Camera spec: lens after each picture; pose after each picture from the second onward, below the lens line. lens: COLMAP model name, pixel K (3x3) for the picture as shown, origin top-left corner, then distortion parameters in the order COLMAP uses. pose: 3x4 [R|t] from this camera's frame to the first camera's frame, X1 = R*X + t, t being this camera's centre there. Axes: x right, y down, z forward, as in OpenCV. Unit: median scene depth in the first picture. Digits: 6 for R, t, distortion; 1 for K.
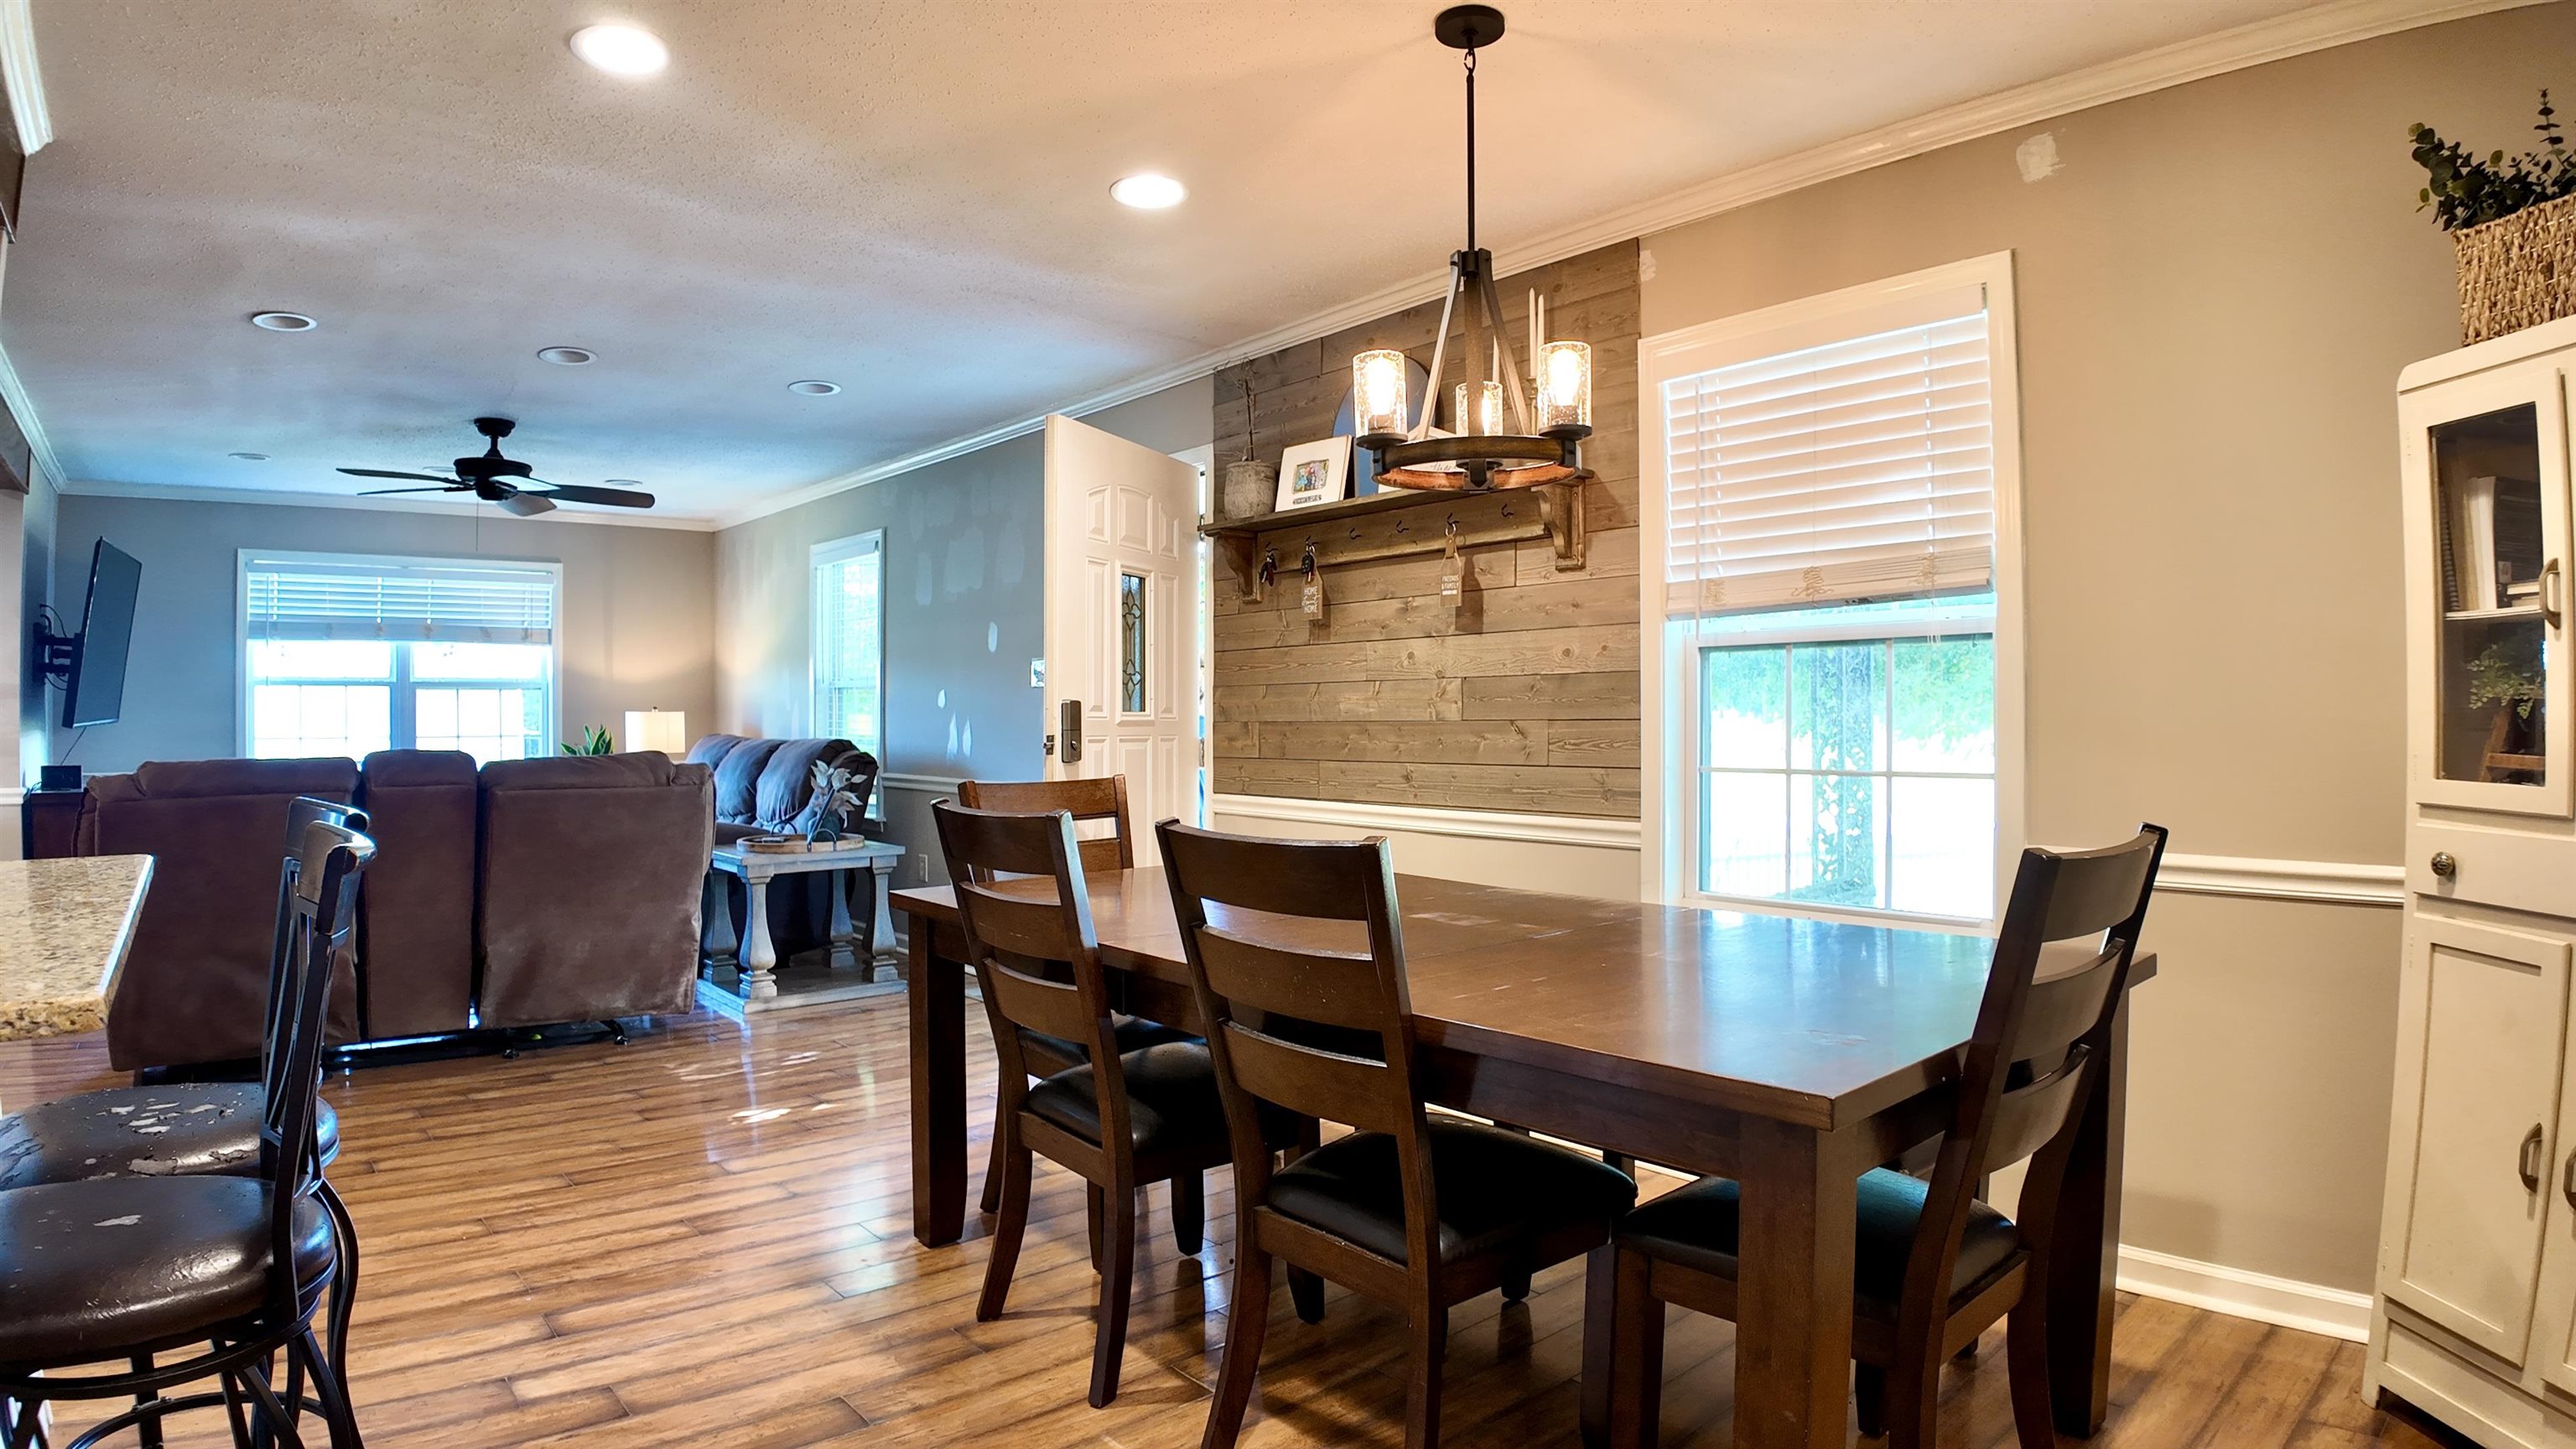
lens RADIAL K [[1361.2, 0, 1287.6], [0, 1361.2, 719.9], [0, 0, 1]] dist [-0.079095, -0.024325]
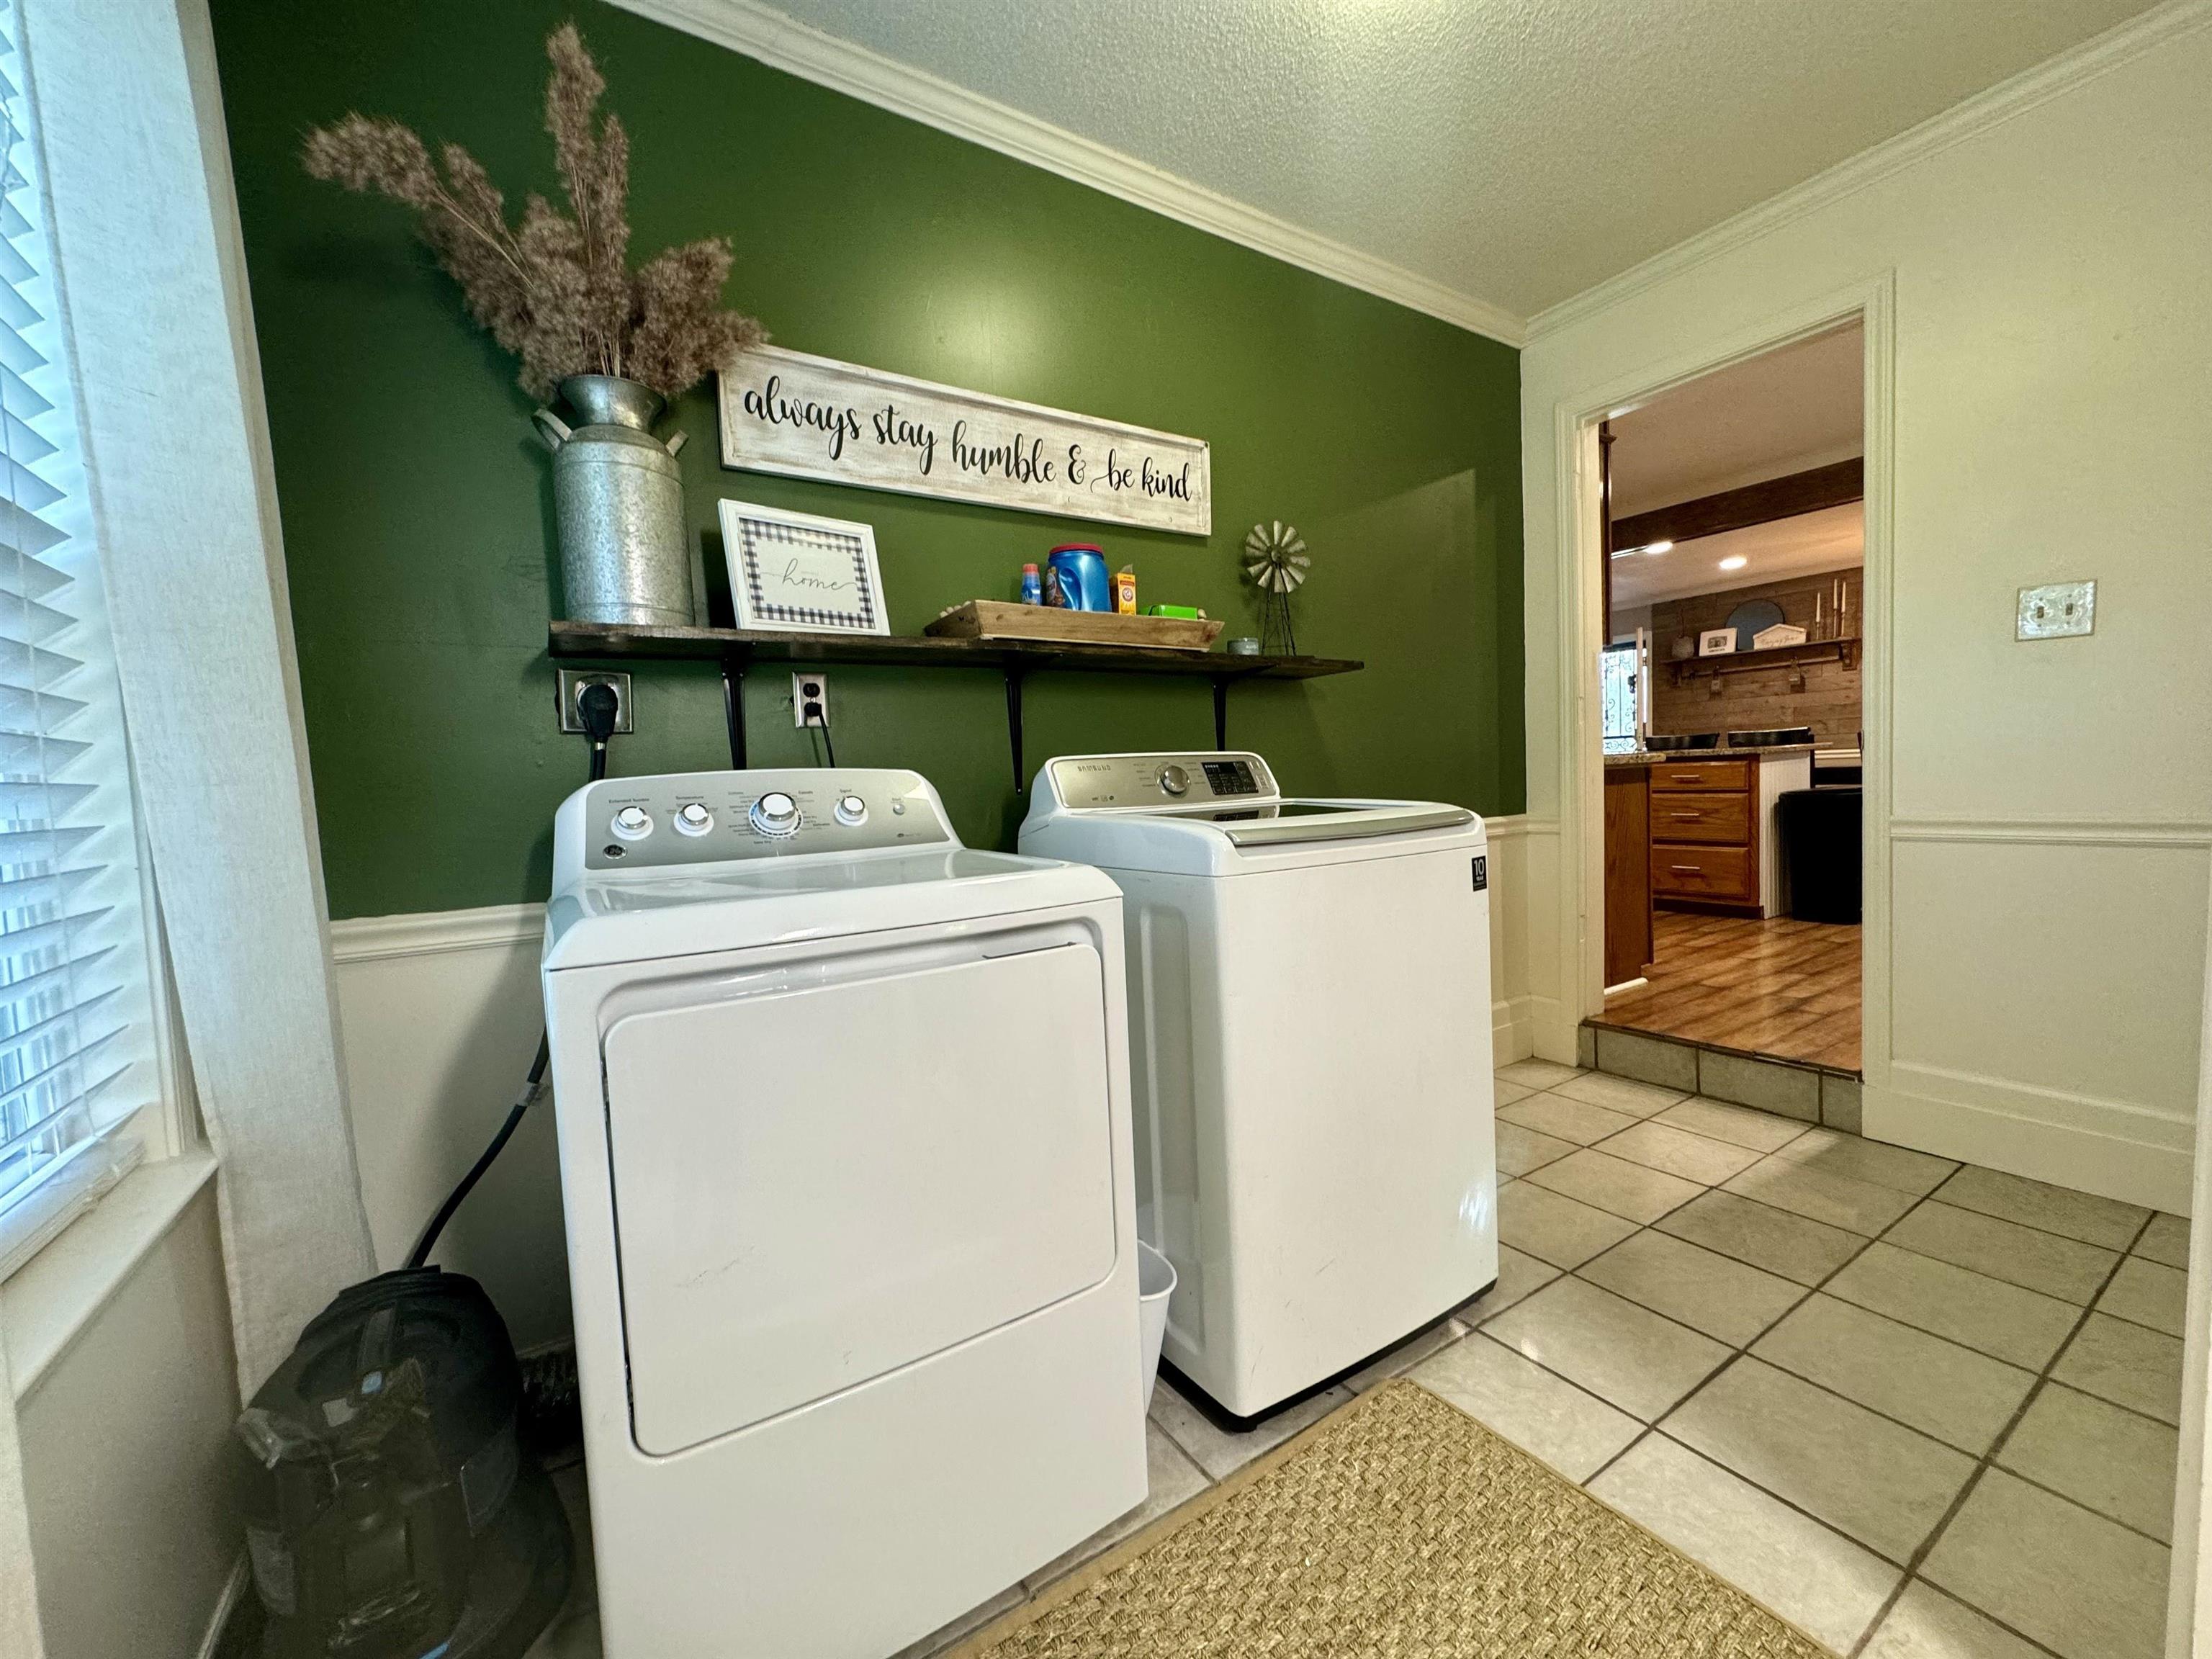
lens RADIAL K [[882.1, 0, 1108.9], [0, 882.1, 833.0], [0, 0, 1]] dist [-0.003912, 0.000881]
pose [[0.988879, -0.027935, -0.146075, -1.061889], [0.036814, 0.997612, 0.058437, 0.073079], [0.144094, -0.063165, 0.987546, -1.131102]]
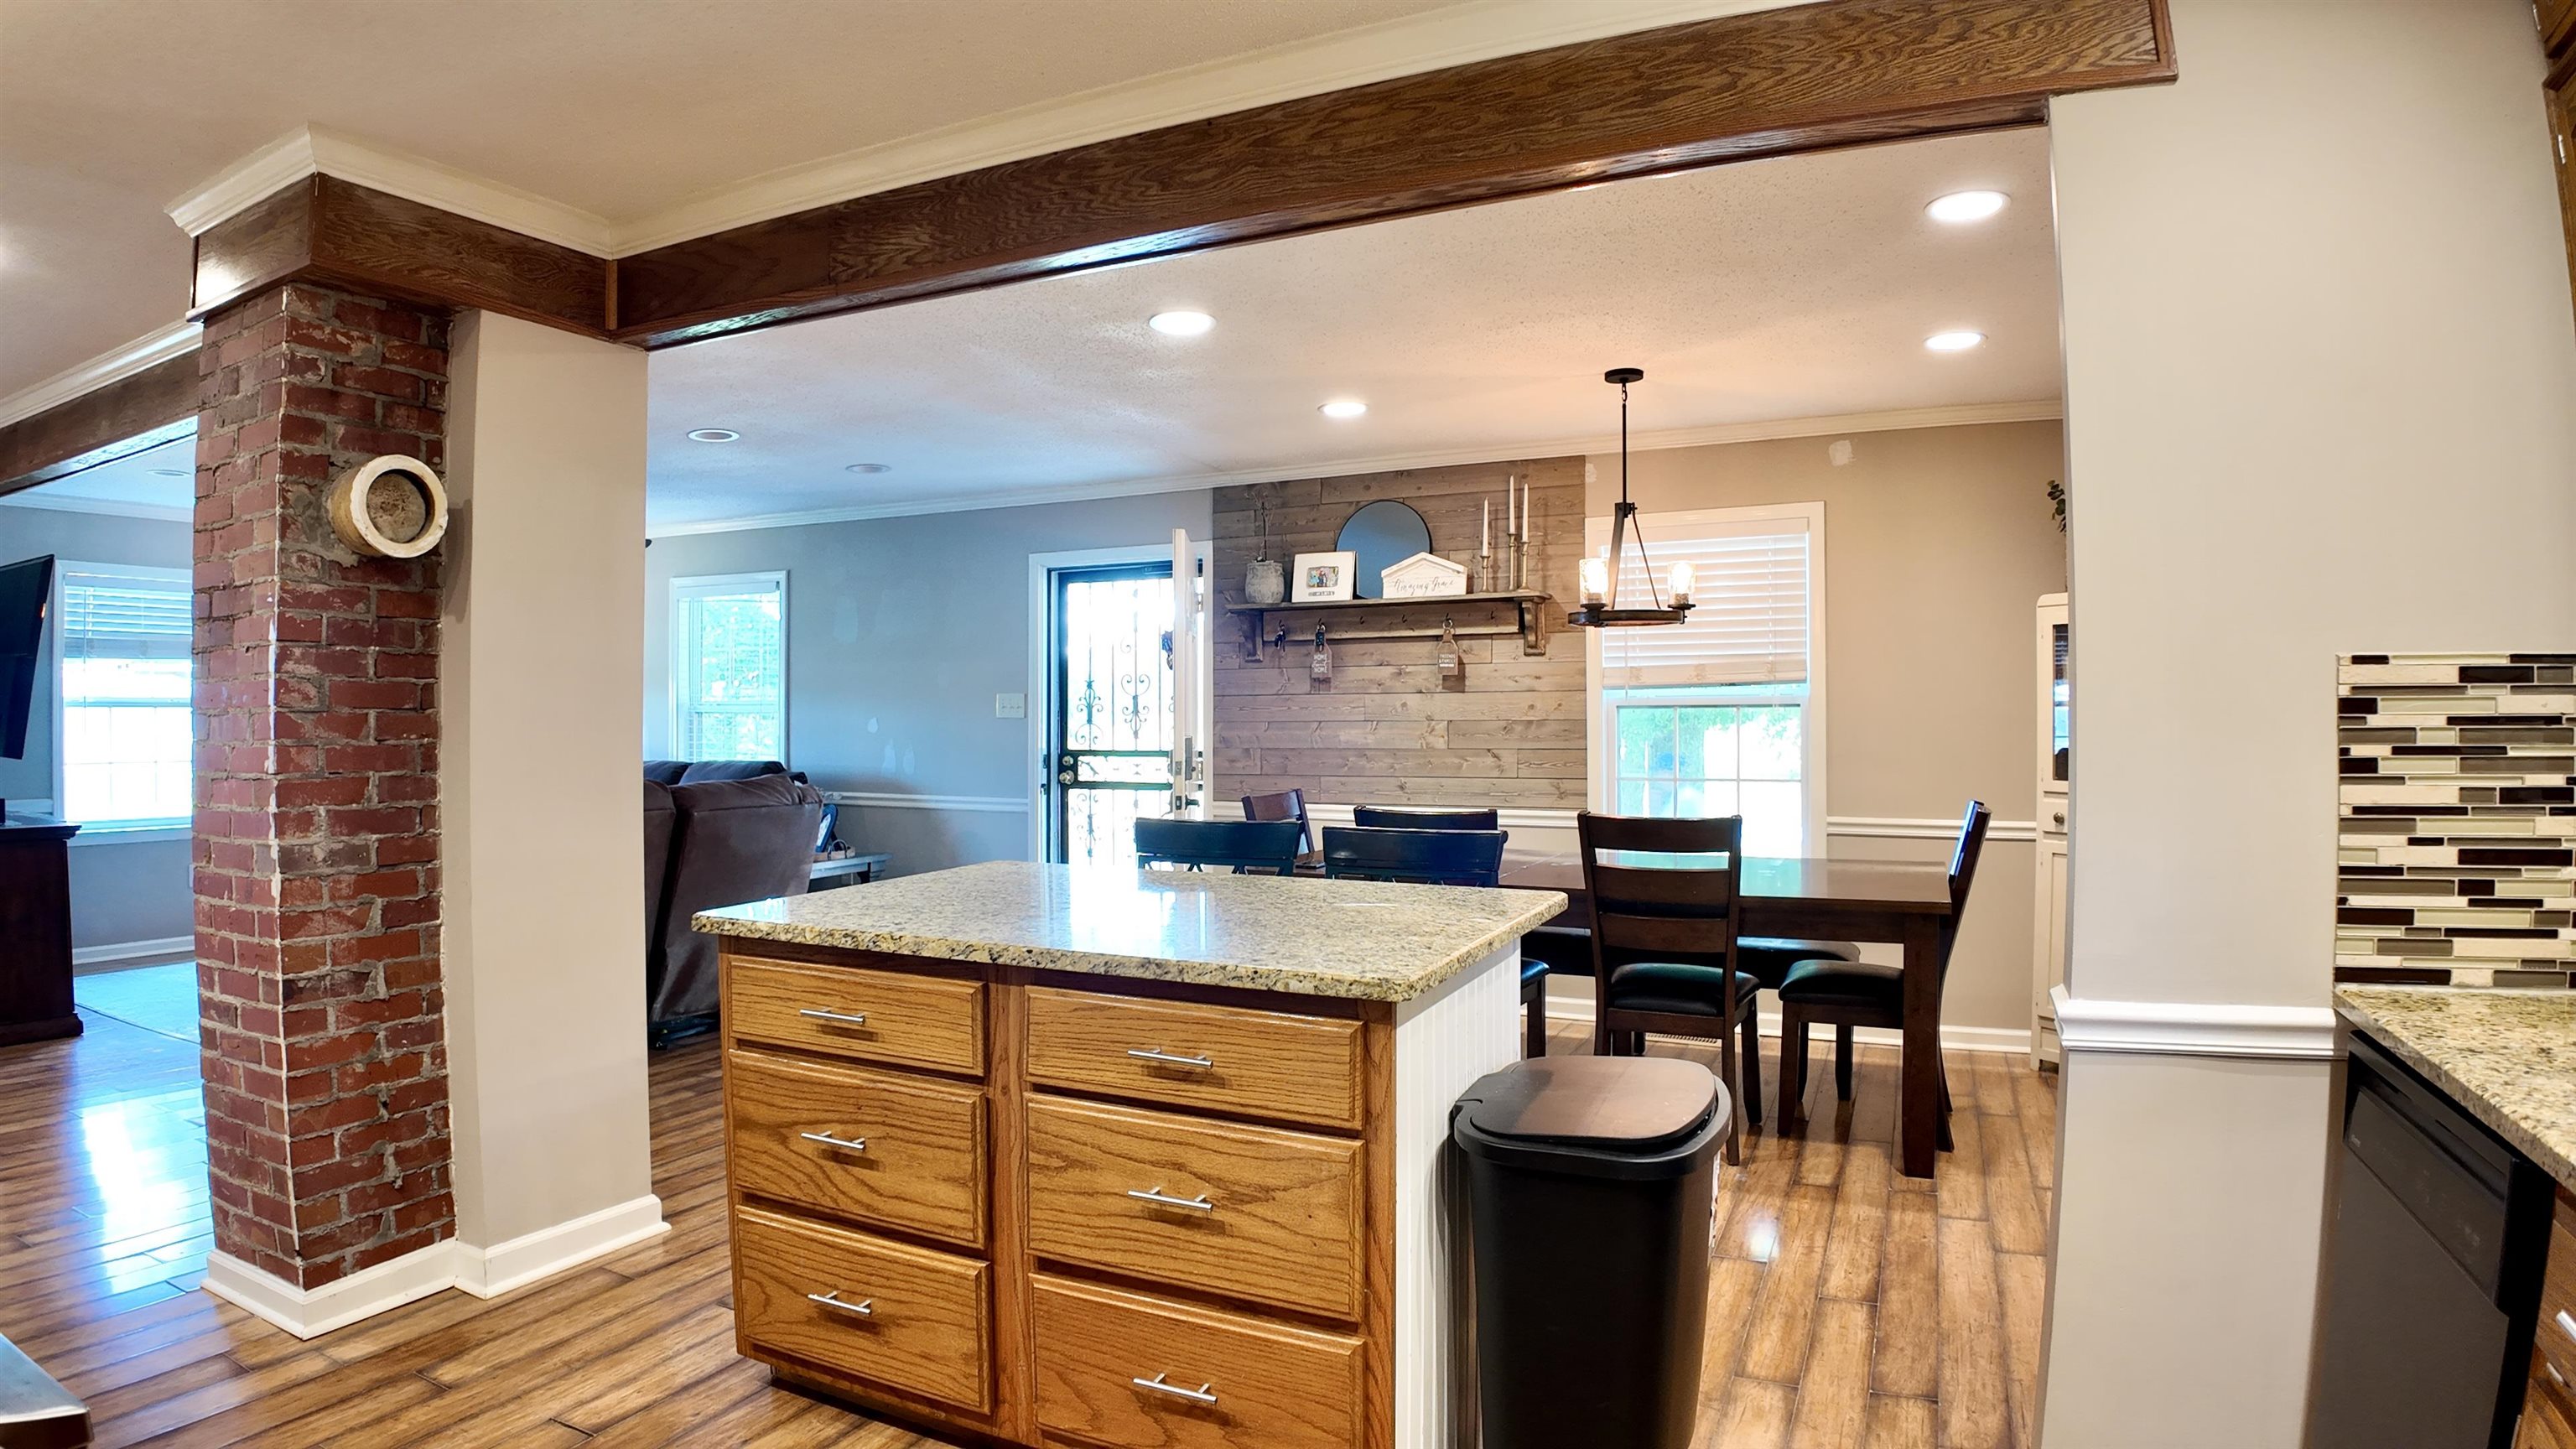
lens RADIAL K [[1347.6, 0, 1275.9], [0, 1347.6, 738.4], [0, 0, 1]] dist [-0.078543, -0.001119]
pose [[0.918960, -0.001991, 0.394347, -0.620846], [-0.001160, 0.999969, 0.007753, -0.021833], [-0.394350, -0.007582, 0.918929, -0.300306]]
